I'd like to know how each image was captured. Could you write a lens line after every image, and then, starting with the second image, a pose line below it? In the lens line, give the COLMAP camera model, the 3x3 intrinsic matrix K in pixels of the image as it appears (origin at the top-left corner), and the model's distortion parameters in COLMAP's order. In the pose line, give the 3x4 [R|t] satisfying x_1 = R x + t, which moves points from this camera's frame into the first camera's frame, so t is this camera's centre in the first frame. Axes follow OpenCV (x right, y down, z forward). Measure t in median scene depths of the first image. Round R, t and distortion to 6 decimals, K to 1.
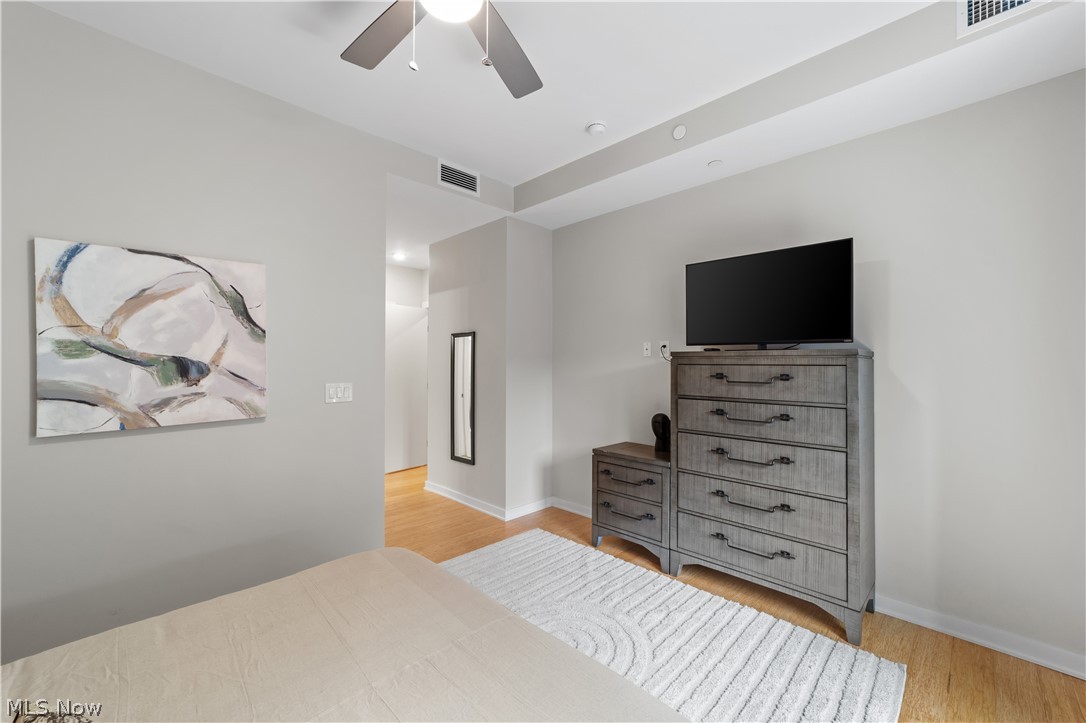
lens RADIAL K [[426.5, 0, 544.4], [0, 426.5, 360.4], [0, 0, 1]] dist [-0.012533, 0.000089]
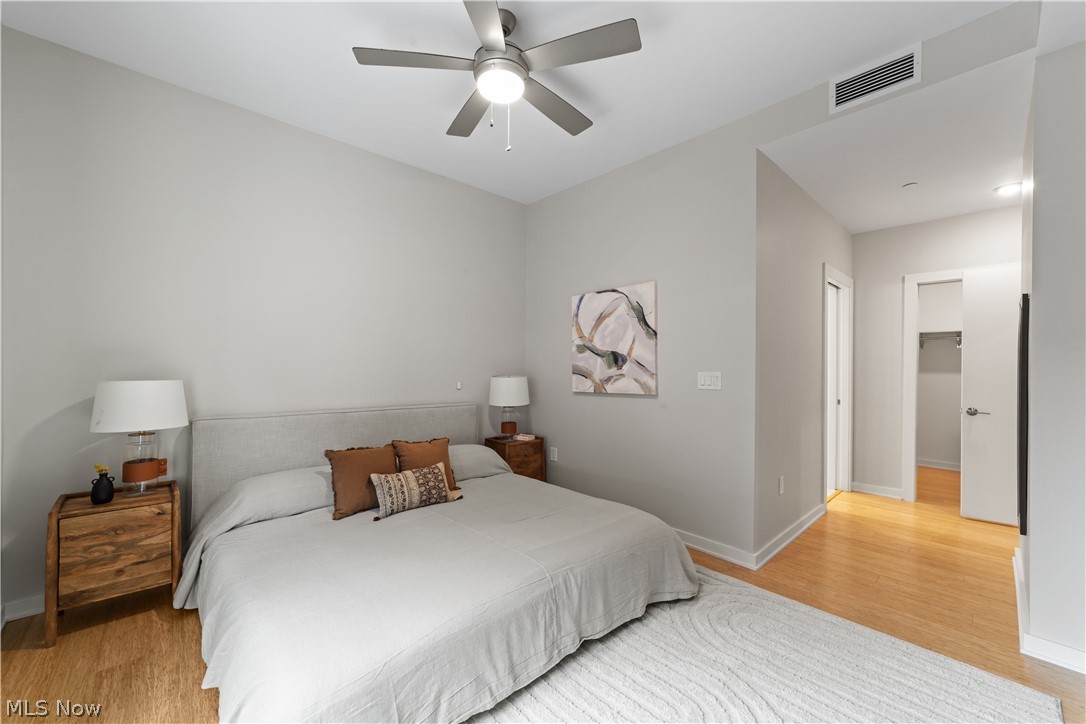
lens RADIAL K [[426.5, 0, 544.3], [0, 426.5, 365.8], [0, 0, 1]] dist [-0.012533, 0.000089]
pose [[-0.028910, 0.002350, -0.999579, 0.776685], [0.005325, 0.999983, 0.002197, 0.041271], [0.999568, -0.005260, -0.028922, 0.771061]]
